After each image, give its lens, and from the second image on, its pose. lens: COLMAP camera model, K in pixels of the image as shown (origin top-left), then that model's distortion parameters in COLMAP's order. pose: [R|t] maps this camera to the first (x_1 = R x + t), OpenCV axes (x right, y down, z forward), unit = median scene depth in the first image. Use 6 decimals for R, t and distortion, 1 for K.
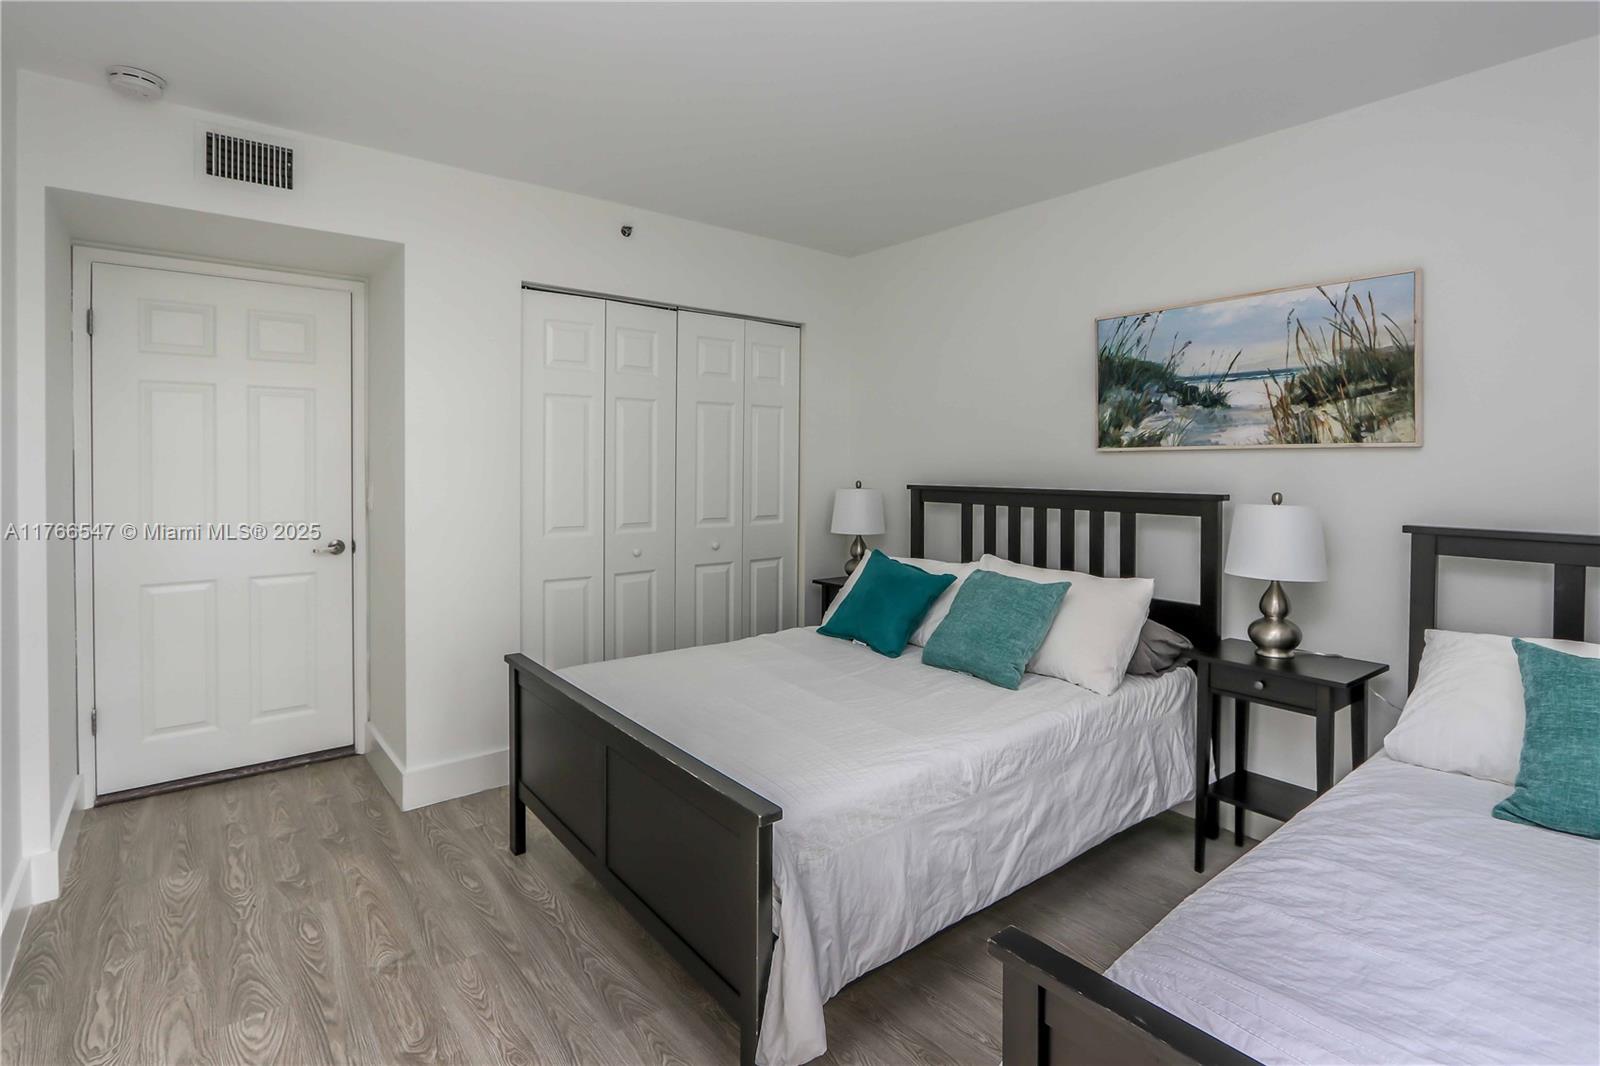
lens RADIAL K [[758.5, 0, 779.4], [0, 758.5, 473.8], [0, 0, 1]] dist [0.002201, 0.000359]
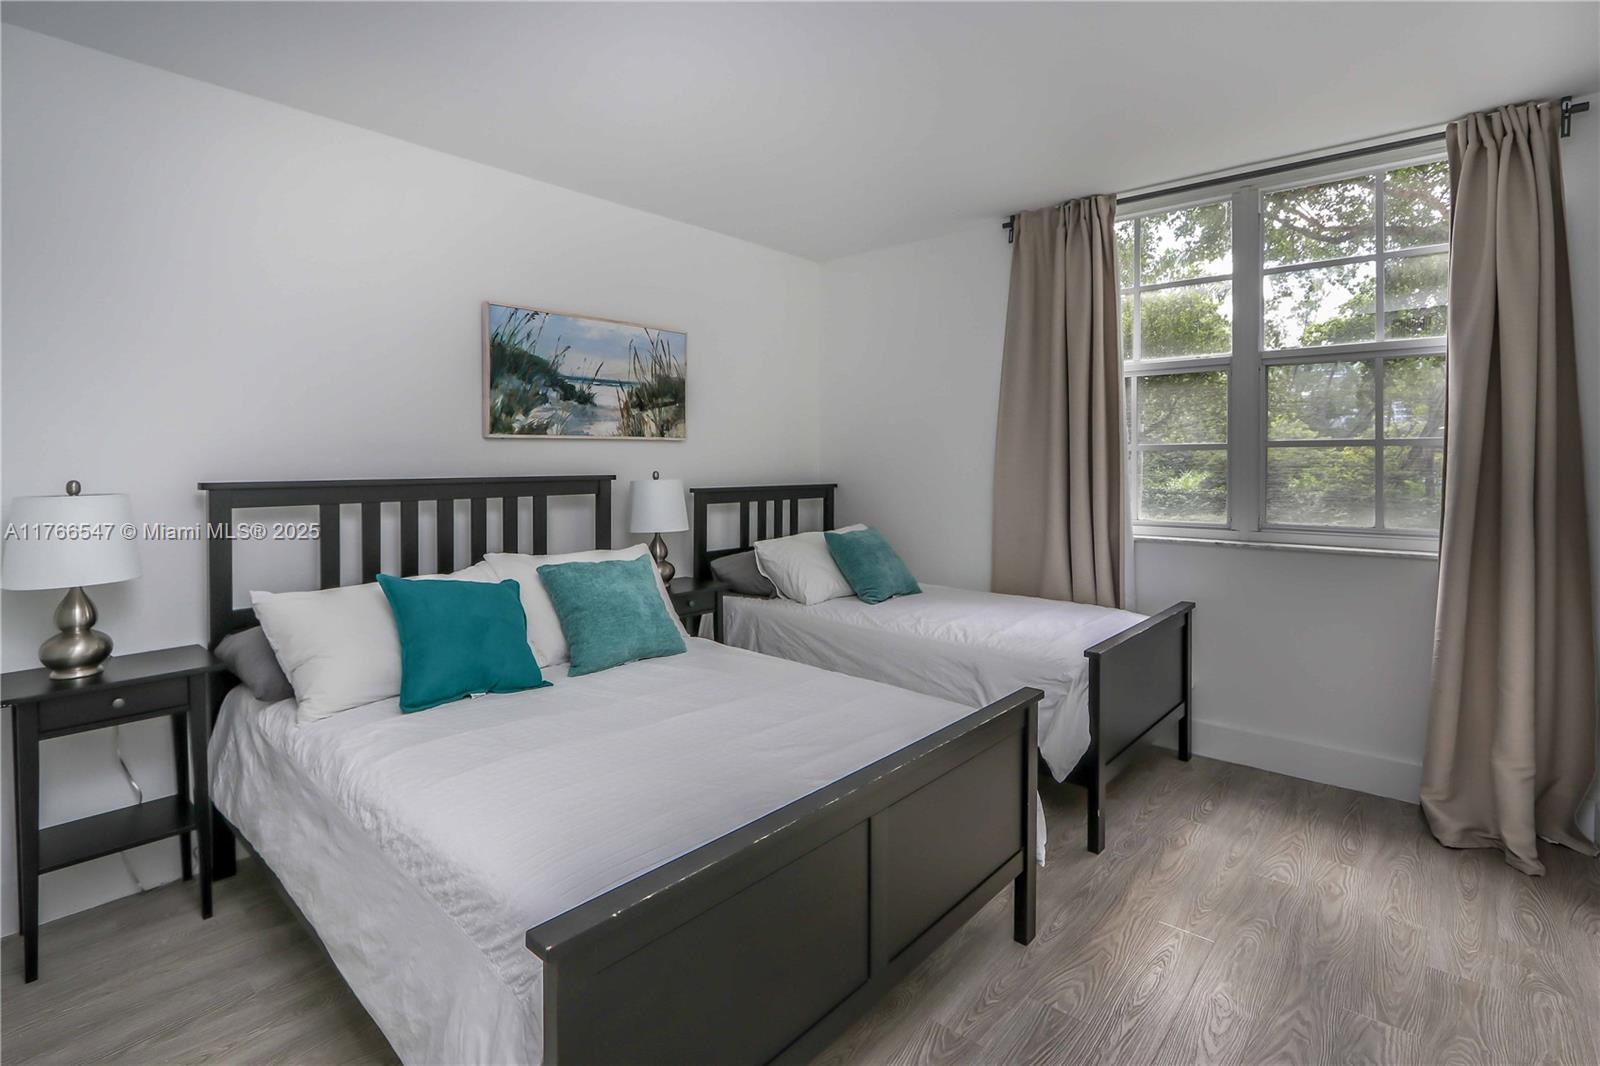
lens RADIAL K [[764.4, 0, 807.7], [0, 764.4, 451.1], [0, 0, 1]] dist [-0.015535, 0.000420]
pose [[-0.180814, -0.003781, 0.983510, -0.694499], [0.004860, 0.999977, 0.004738, -0.016226], [-0.983505, 0.005636, -0.180792, 0.861256]]
